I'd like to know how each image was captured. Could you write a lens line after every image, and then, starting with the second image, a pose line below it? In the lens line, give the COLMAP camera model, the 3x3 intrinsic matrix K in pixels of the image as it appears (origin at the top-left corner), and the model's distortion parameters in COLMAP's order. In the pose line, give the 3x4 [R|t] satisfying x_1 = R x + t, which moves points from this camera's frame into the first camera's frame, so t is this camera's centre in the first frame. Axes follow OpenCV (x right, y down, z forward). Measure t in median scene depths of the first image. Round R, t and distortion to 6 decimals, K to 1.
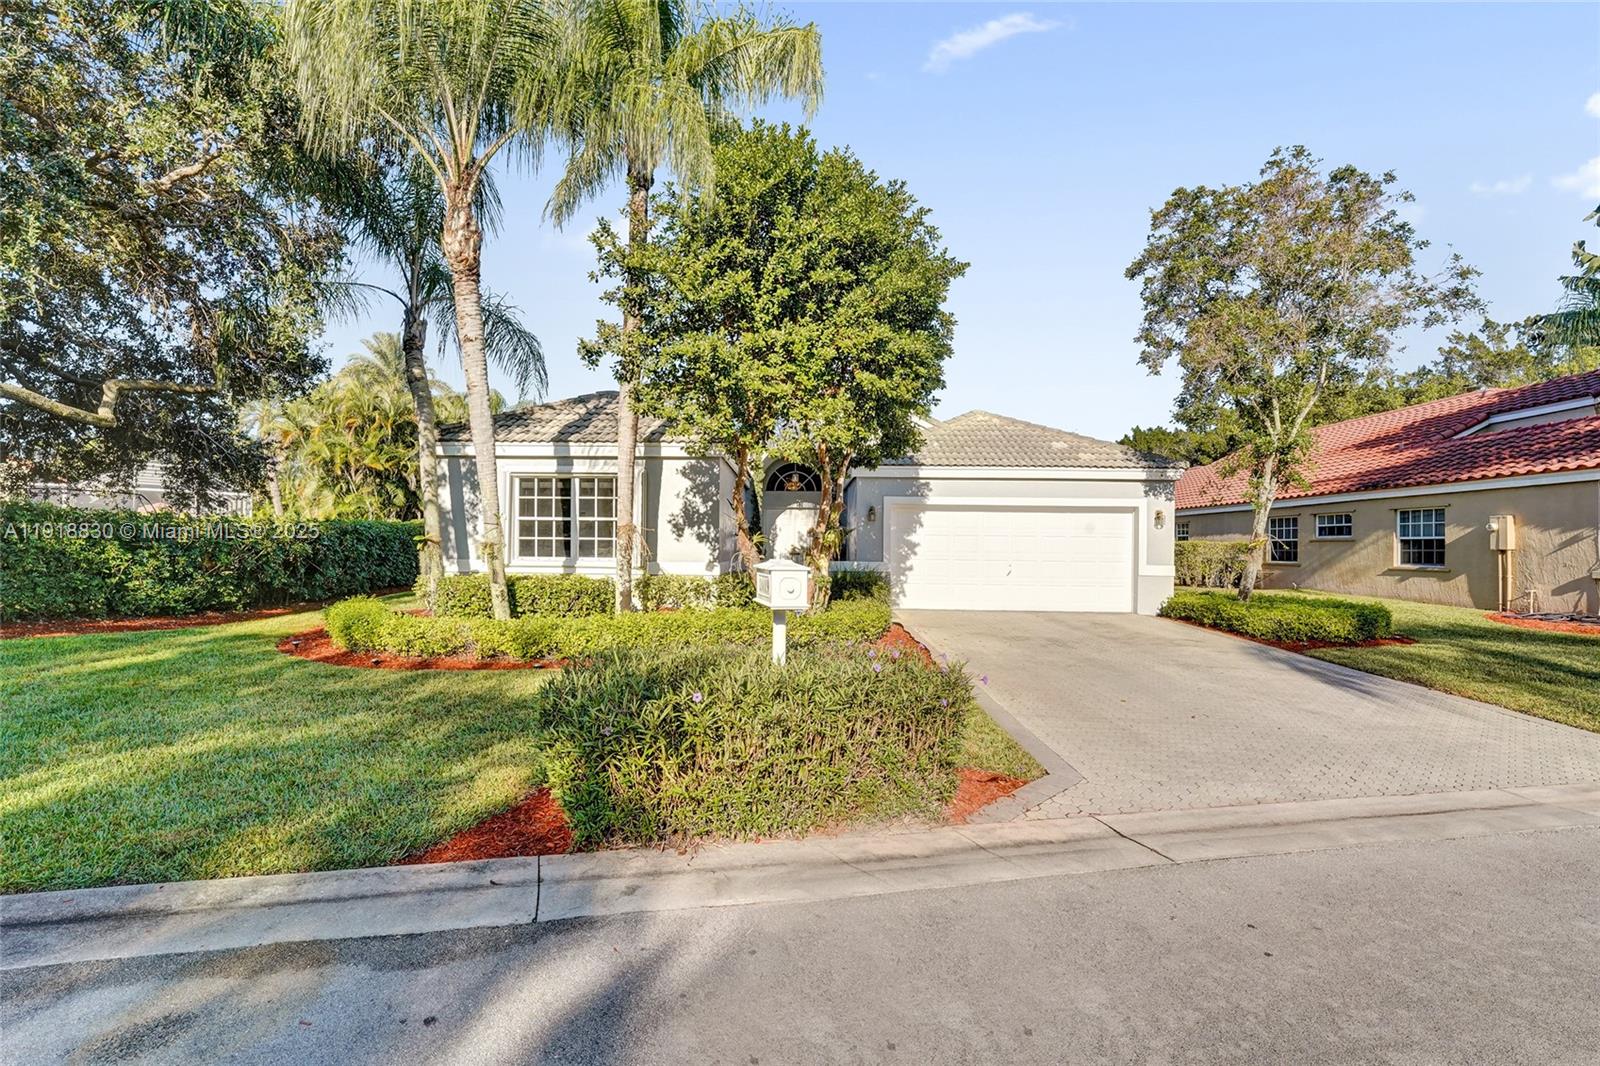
lens RADIAL K [[660.8, 0, 802.3], [0, 660.8, 524.5], [0, 0, 1]] dist [-0.025501, 0.000110]
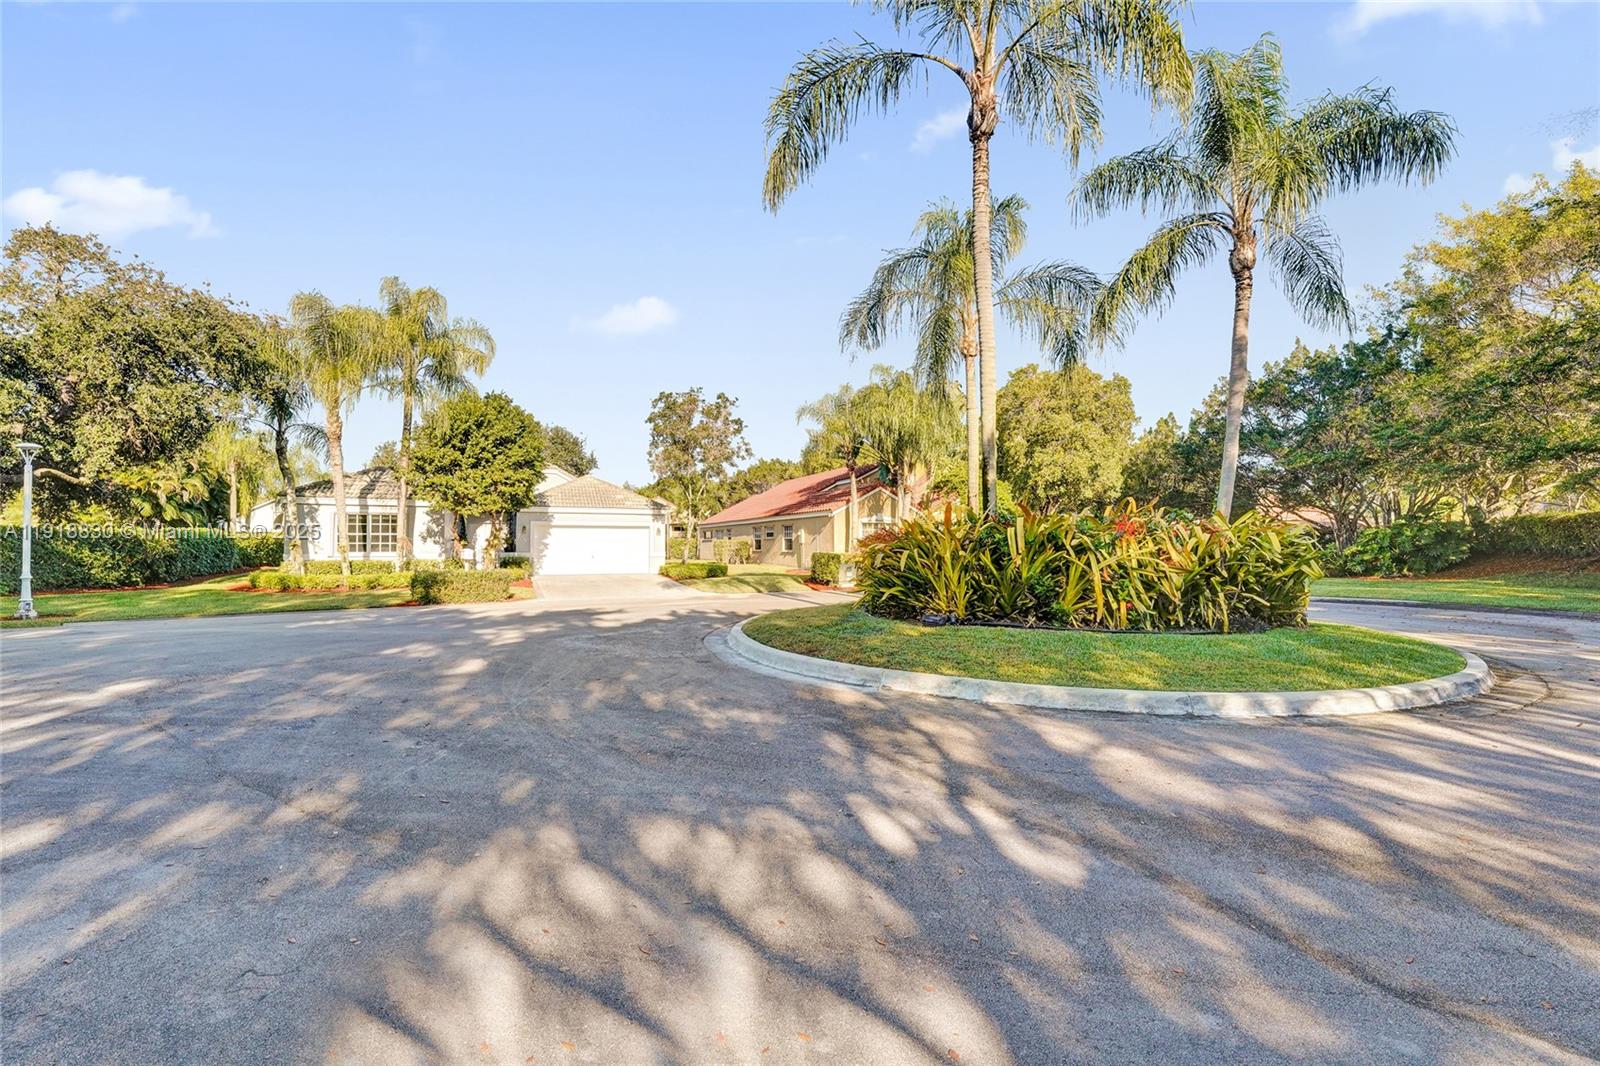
lens RADIAL K [[658.7, 0, 785.4], [0, 658.7, 522.6], [0, 0, 1]] dist [-0.001124, 0.000269]
pose [[0.928913, 0.000595, 0.370296, 0.117368], [-0.002090, 0.999991, 0.003637, -0.056002], [-0.370291, -0.004153, 0.928907, -1.470330]]
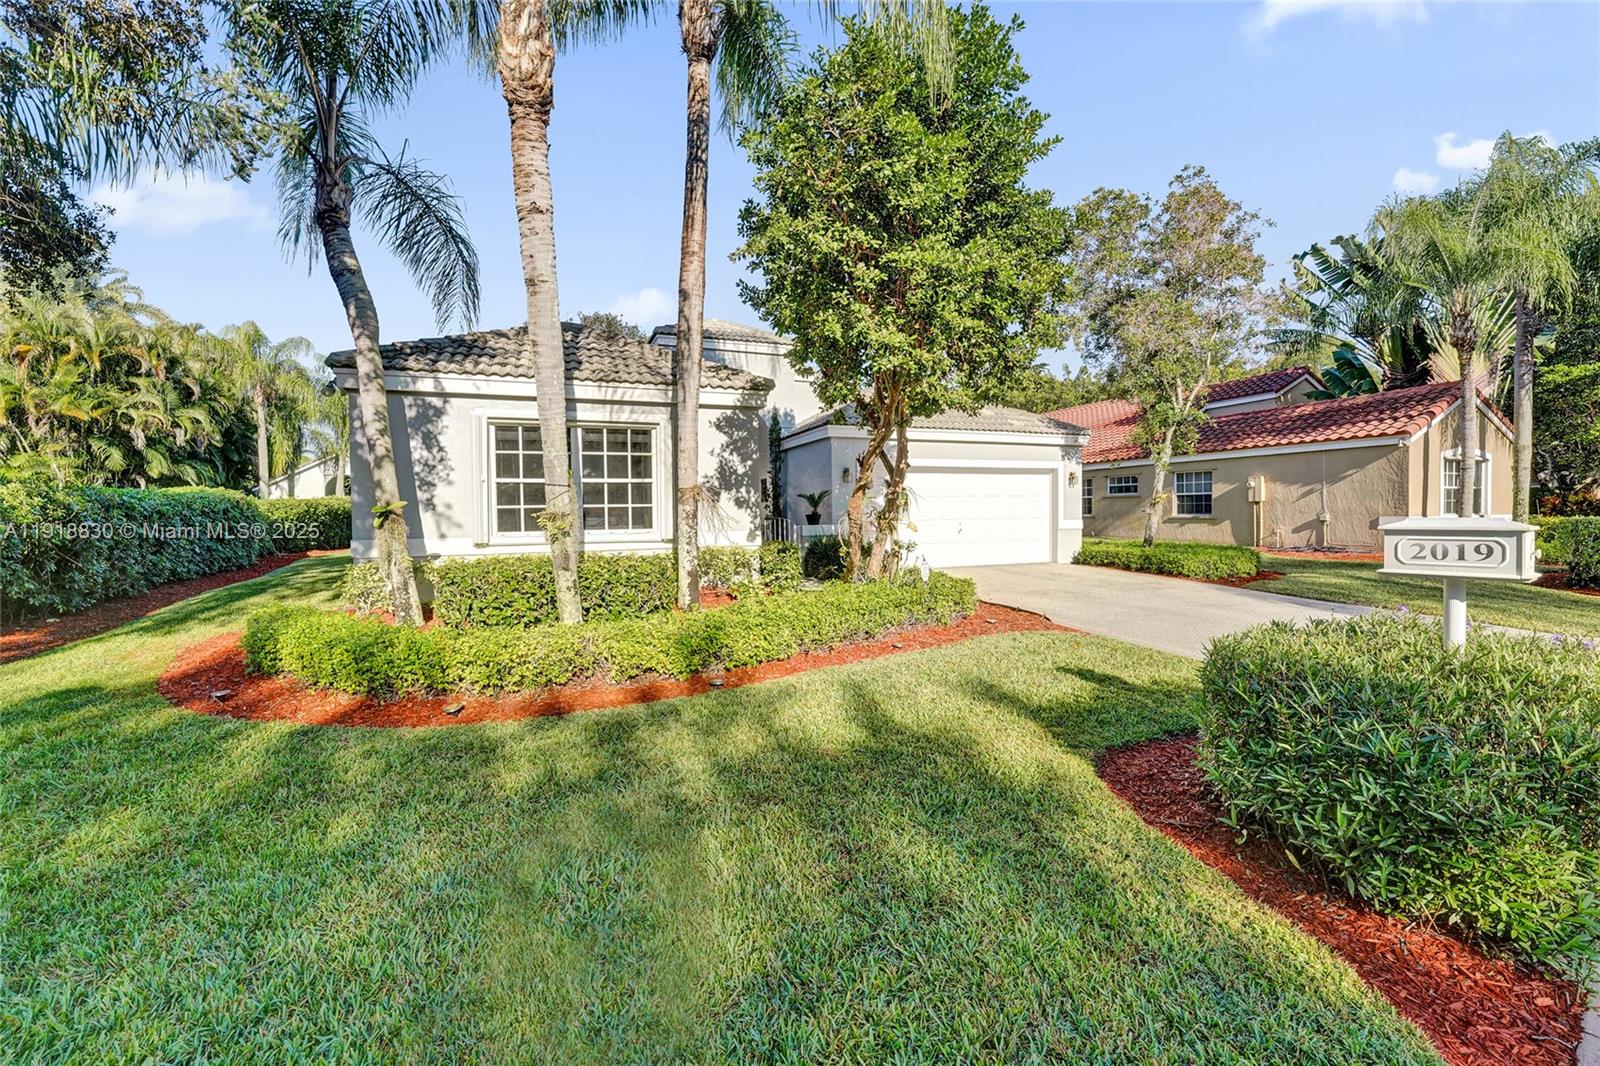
lens RADIAL K [[609.7, 0, 800.2], [0, 609.7, 519.4], [0, 0, 1]] dist [-0.026139, -0.000021]
pose [[0.925881, -0.029449, 0.376666, -0.373372], [0.010608, 0.998591, 0.051998, 0.001248], [-0.377666, -0.044148, 0.924889, 0.239557]]
